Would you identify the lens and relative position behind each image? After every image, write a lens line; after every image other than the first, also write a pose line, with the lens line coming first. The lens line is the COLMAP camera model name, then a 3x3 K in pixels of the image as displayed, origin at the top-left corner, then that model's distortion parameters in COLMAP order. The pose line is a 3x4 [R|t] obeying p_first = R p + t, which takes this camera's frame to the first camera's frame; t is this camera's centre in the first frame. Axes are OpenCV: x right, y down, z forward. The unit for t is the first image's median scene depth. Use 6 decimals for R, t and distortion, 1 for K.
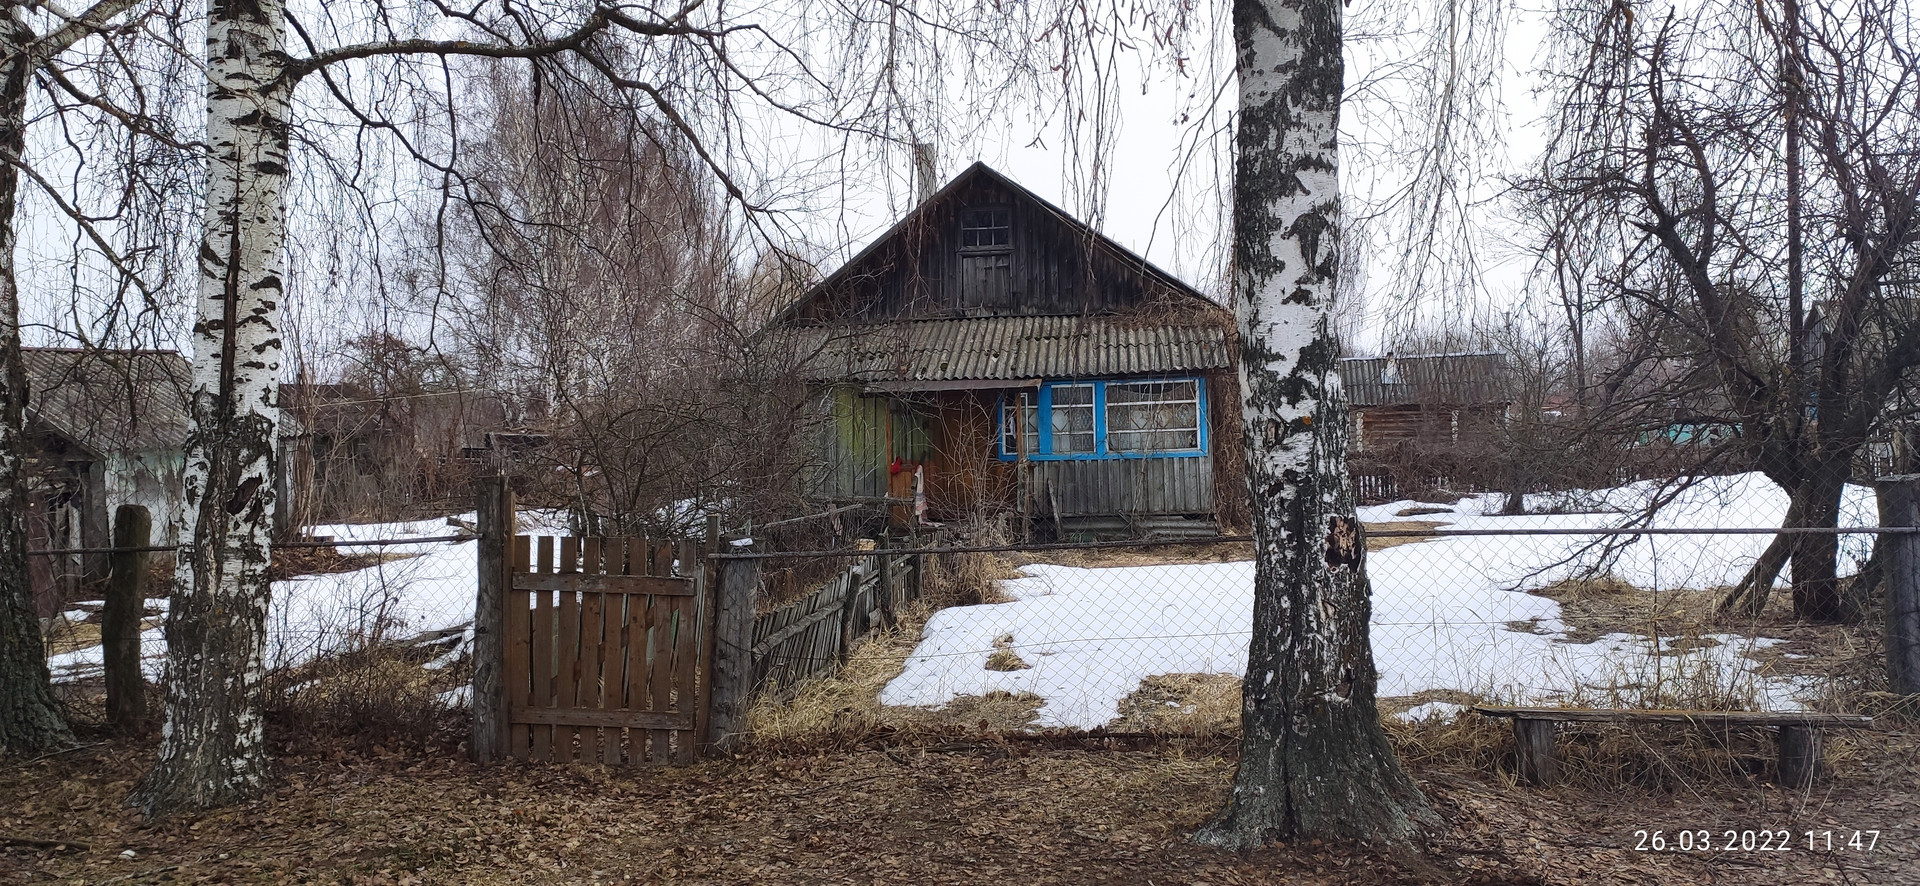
lens RADIAL K [[1443.1, 0, 967.3], [0, 1443.1, 435.9], [0, 0, 1]] dist [0.095705, -0.127396]
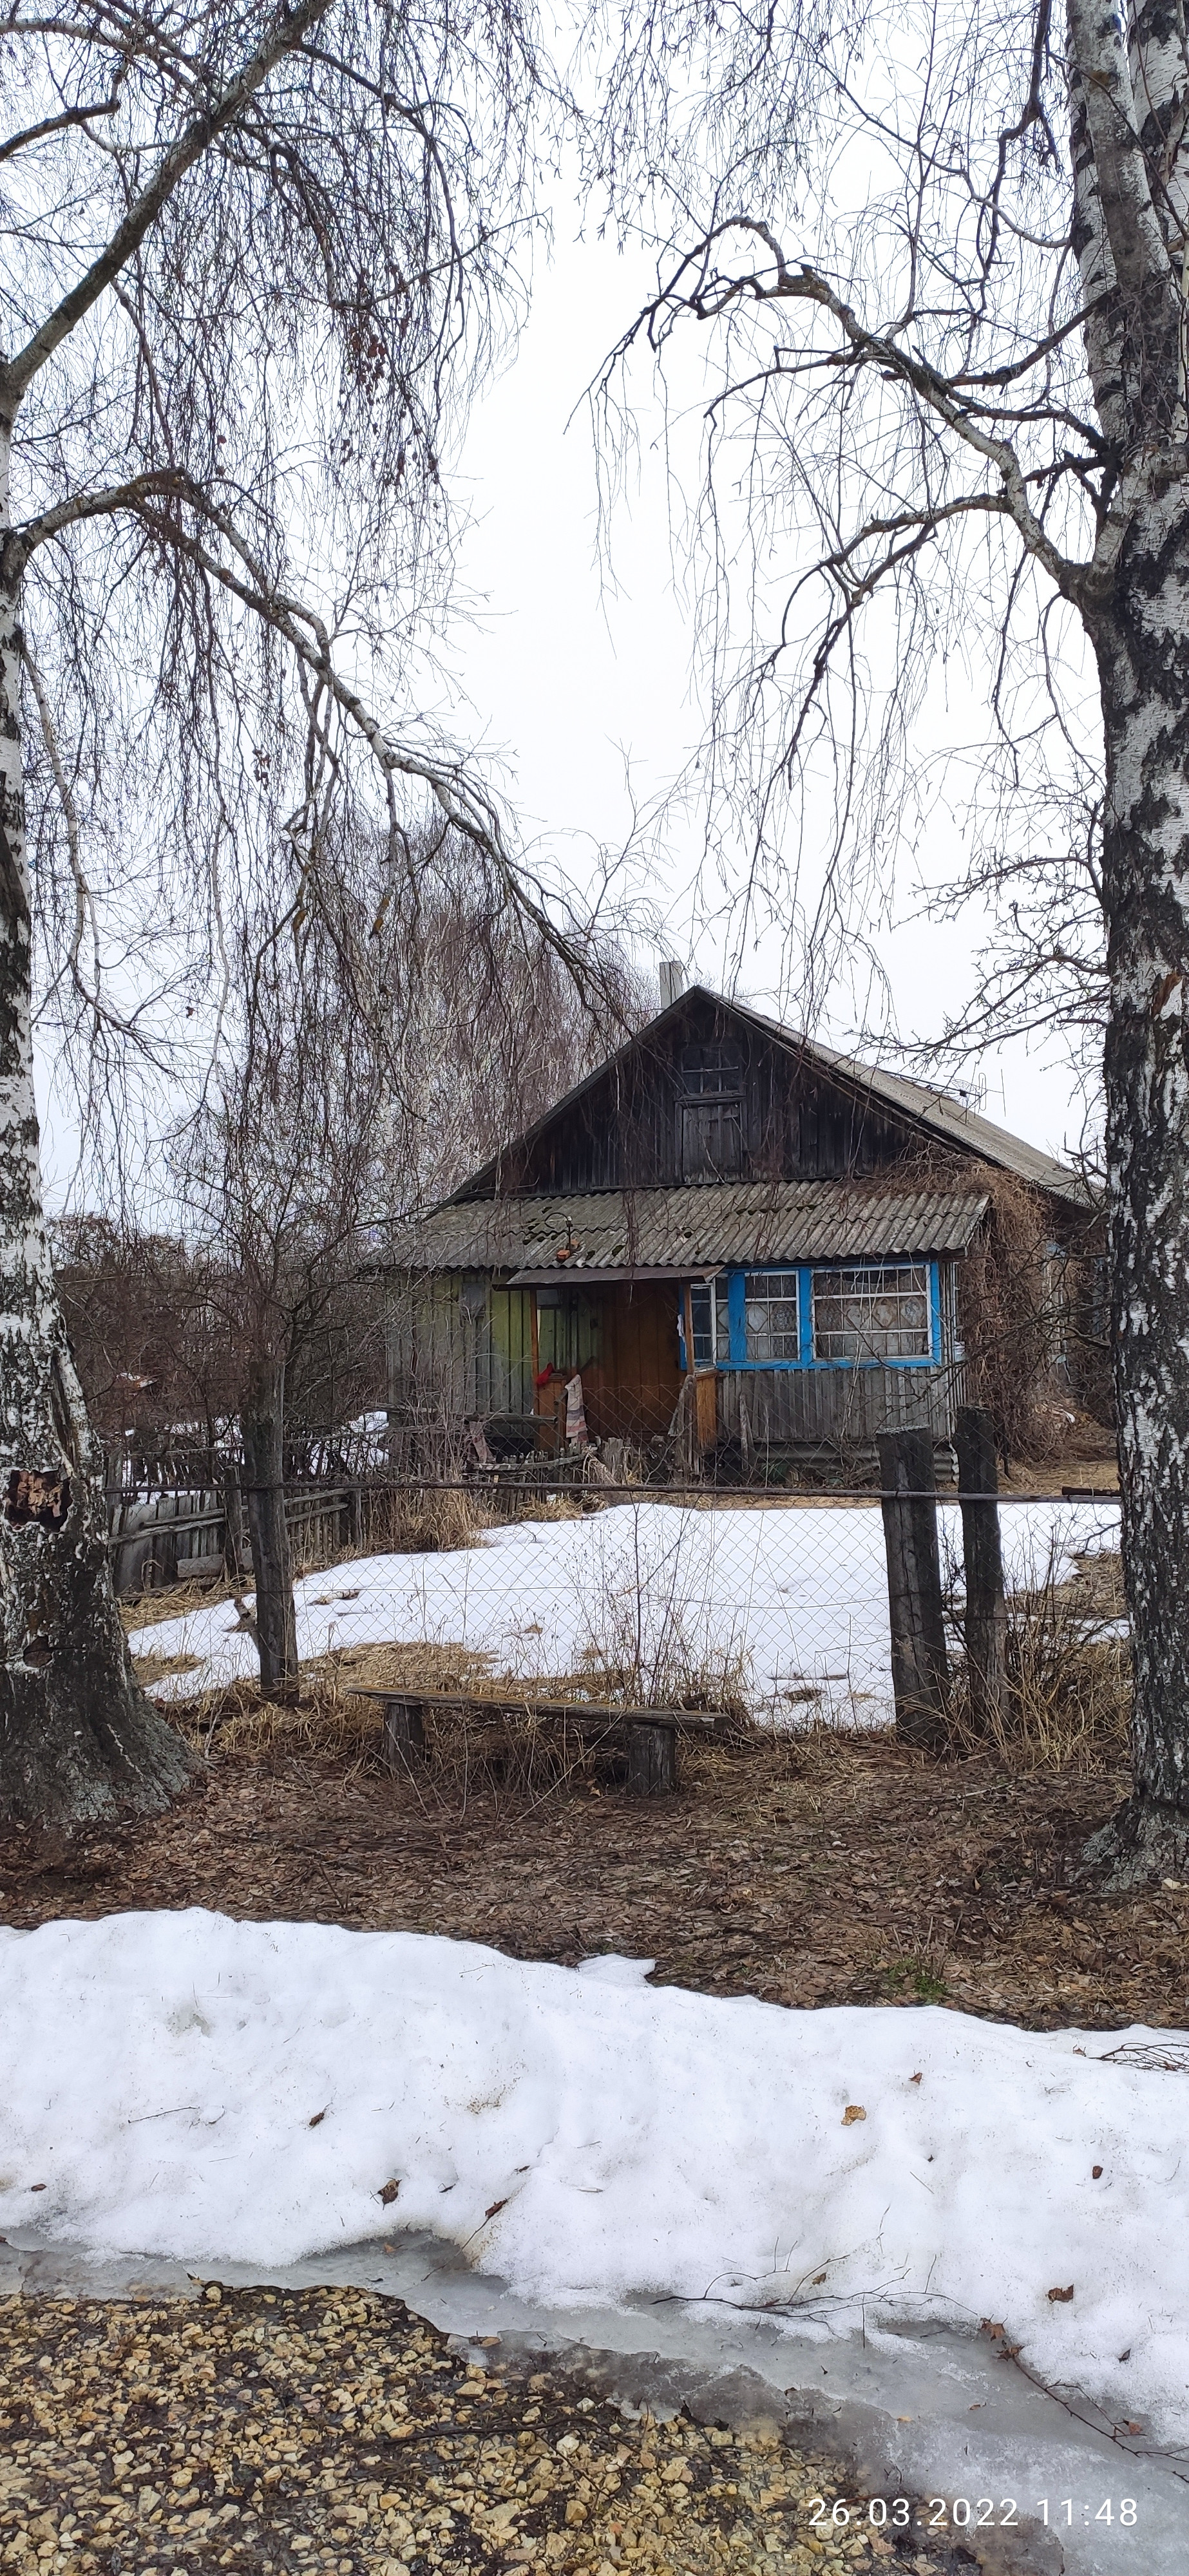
lens RADIAL K [[1936.4, 0, 597.7], [0, 1936.4, 1296.4], [0, 0, 1]] dist [0.095705, -0.127396]
pose [[0.966543, -0.001605, -0.256498, 0.672783], [-0.001194, 0.999941, -0.010755, -0.030538], [0.256500, 0.010702, 0.966485, -0.076780]]
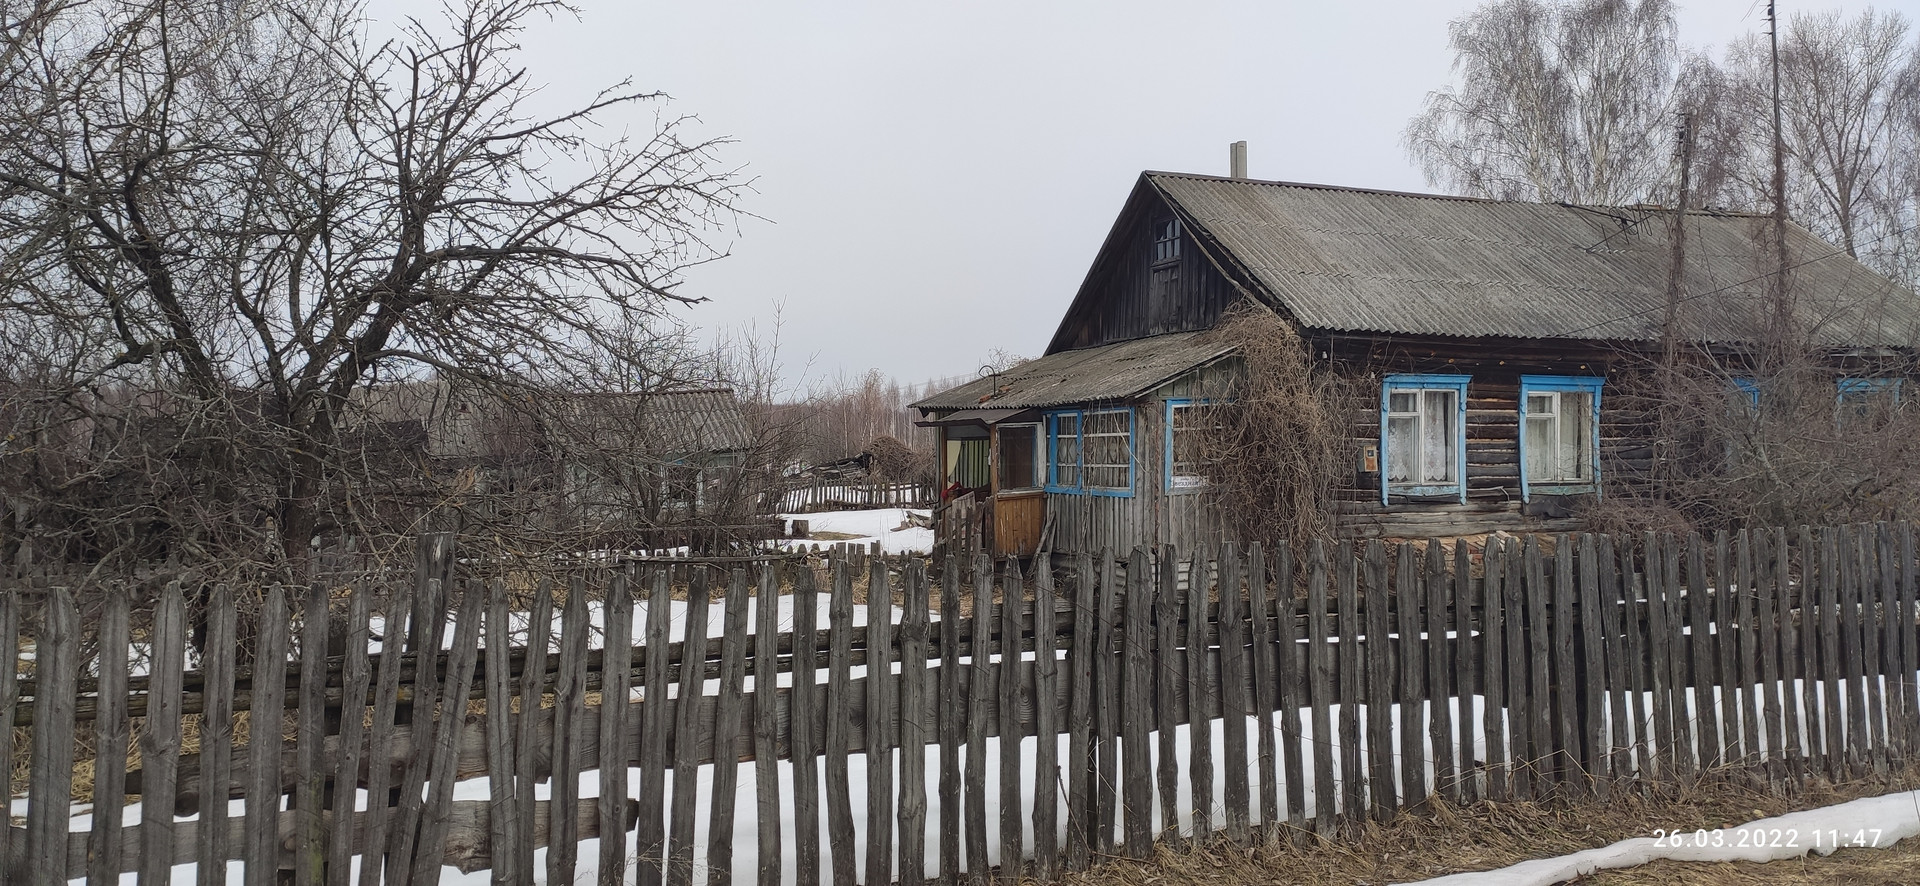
lens RADIAL K [[1443.1, 0, 966.3], [0, 1443.1, 439.6], [0, 0, 1]] dist [0.095705, -0.127396]
pose [[0.511788, 0.019664, -0.858887, 2.275557], [-0.000235, 0.999741, 0.022749, -0.108124], [0.859112, -0.011441, 0.511660, 1.244601]]
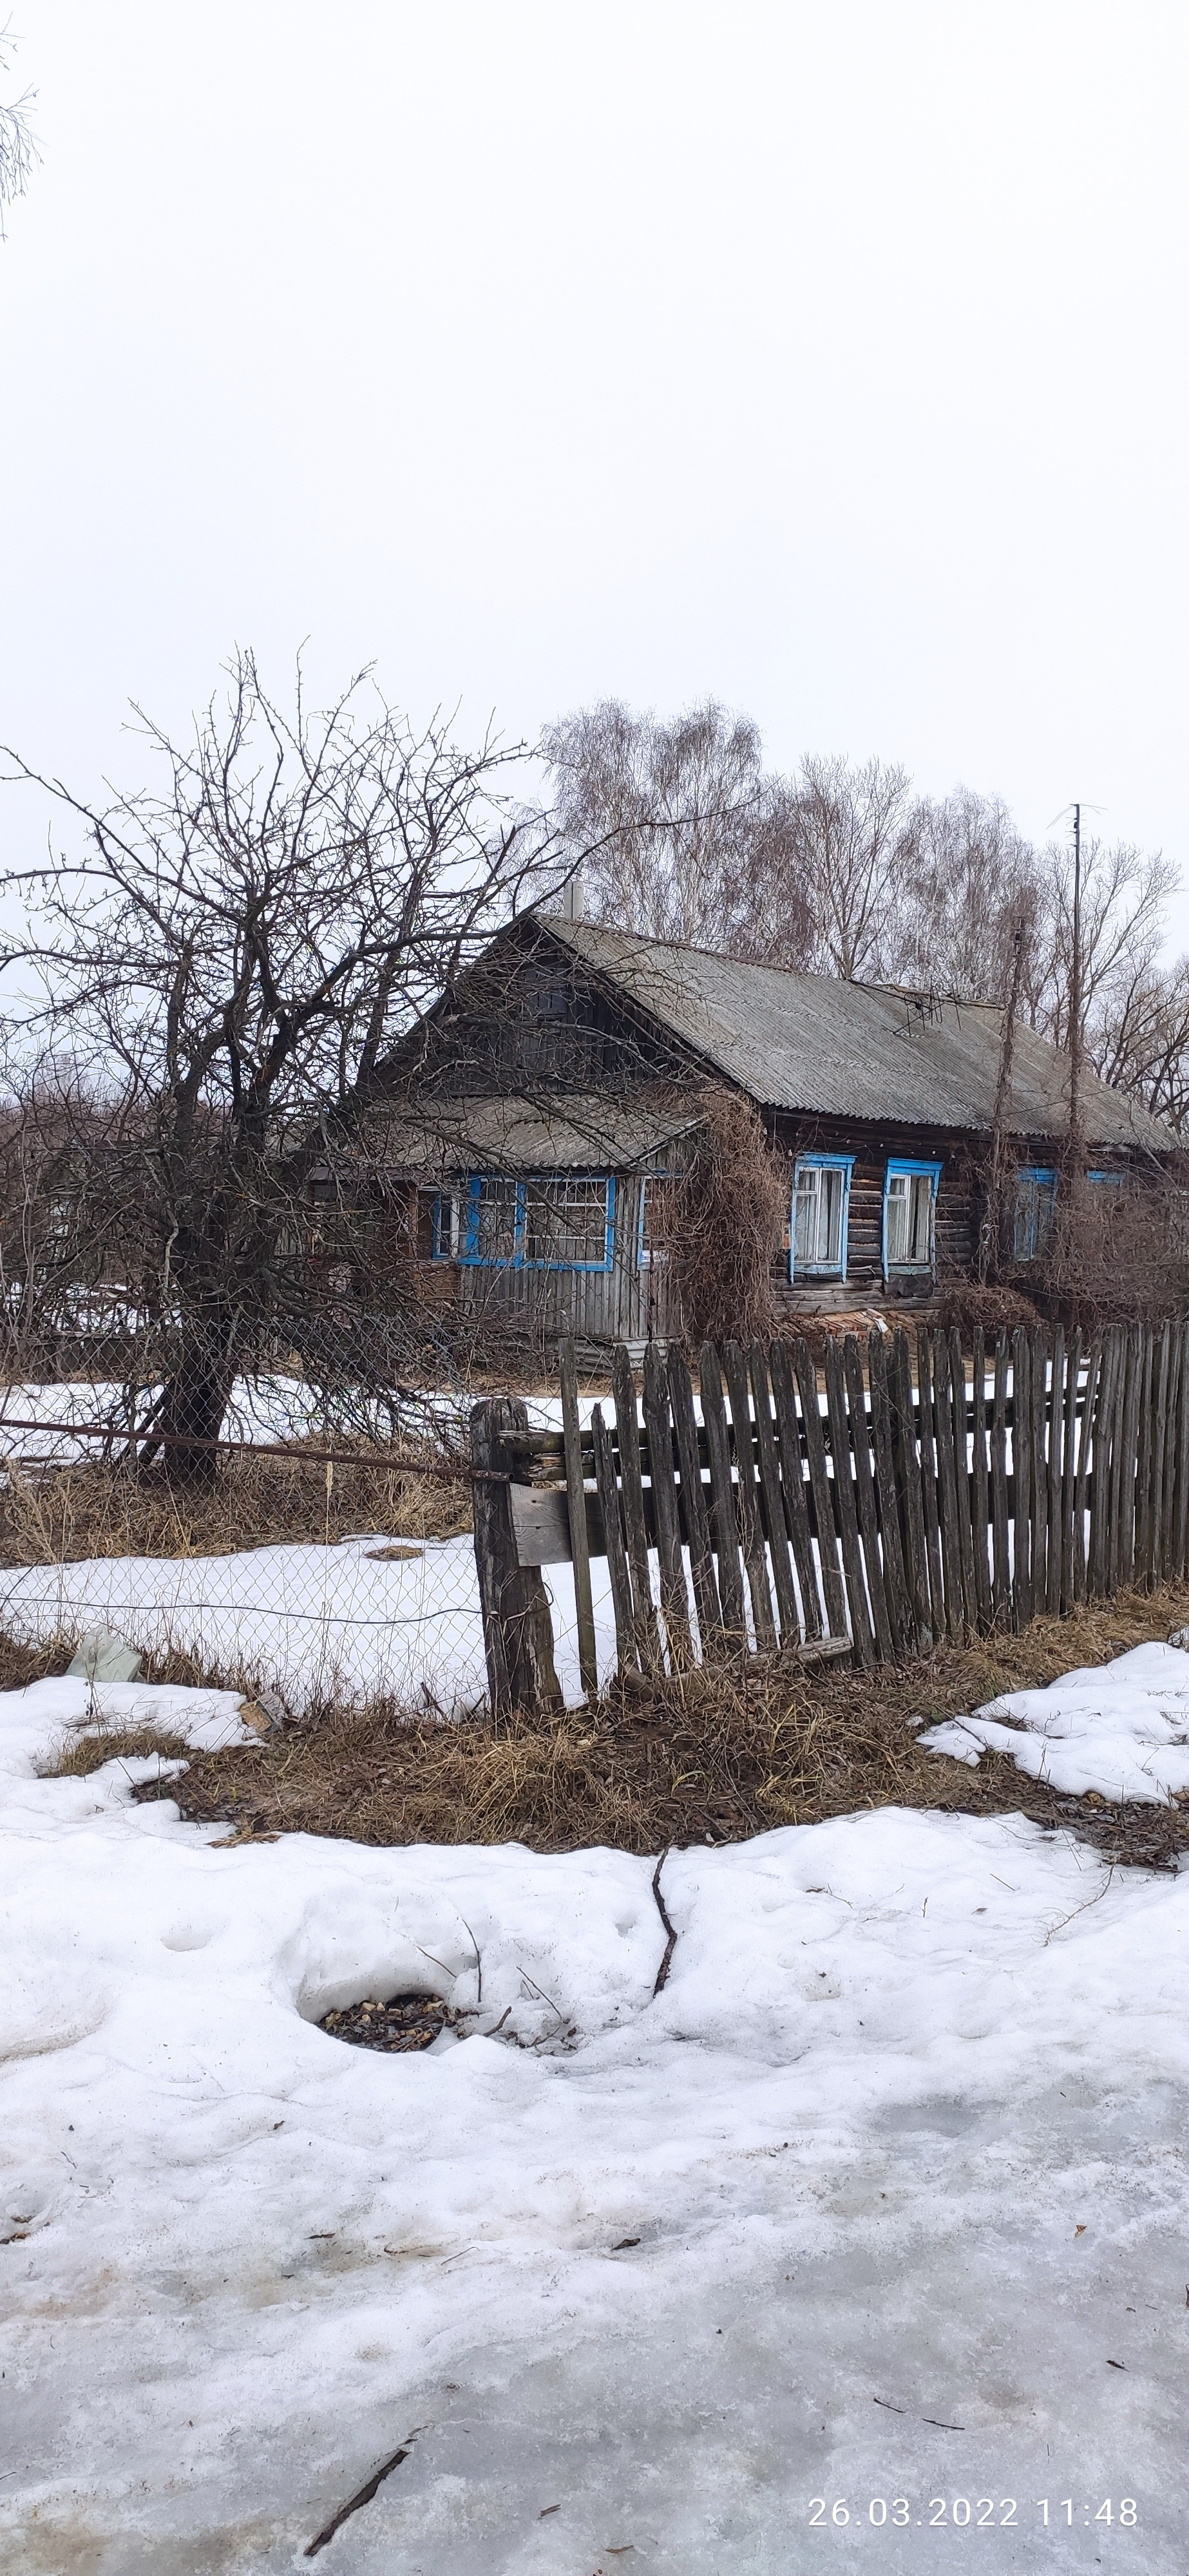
lens RADIAL K [[1936.4, 0, 592.0], [0, 1936.4, 1291.1], [0, 0, 1]] dist [0.095705, -0.127396]
pose [[0.849726, 0.070579, -0.522478, 1.959709], [-0.045257, 0.997106, 0.061091, -0.113365], [0.525278, -0.028265, 0.850461, 0.118792]]
